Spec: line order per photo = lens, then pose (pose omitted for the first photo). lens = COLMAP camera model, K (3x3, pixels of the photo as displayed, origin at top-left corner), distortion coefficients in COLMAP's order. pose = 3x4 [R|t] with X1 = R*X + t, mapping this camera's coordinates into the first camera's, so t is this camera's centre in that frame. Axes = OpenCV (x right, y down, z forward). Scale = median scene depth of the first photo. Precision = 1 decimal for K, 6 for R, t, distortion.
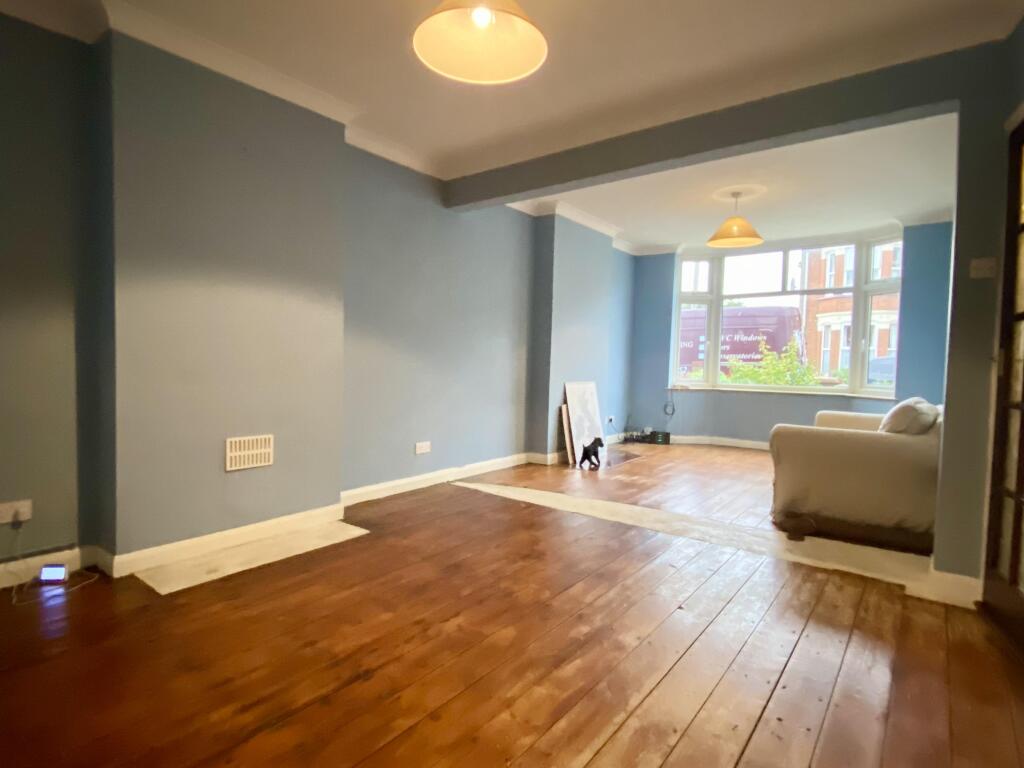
lens RADIAL K [[539.2, 0, 514.3], [0, 539.2, 385.4], [0, 0, 1]] dist [0.033775, -0.000210]
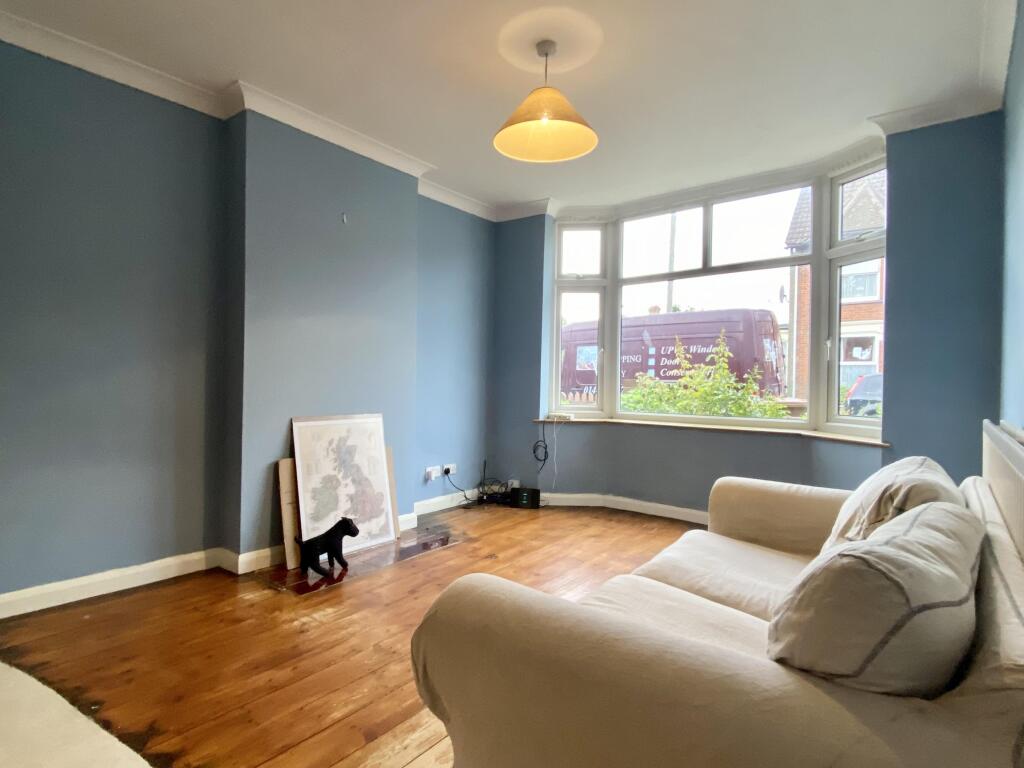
lens RADIAL K [[539.2, 0, 510.1], [0, 539.2, 384.3], [0, 0, 1]] dist [0.033775, -0.000210]
pose [[0.999824, -0.007991, -0.016947, 0.265002], [0.007340, 0.999246, -0.038137, -0.014031], [0.017239, 0.038006, 0.999129, 0.352417]]
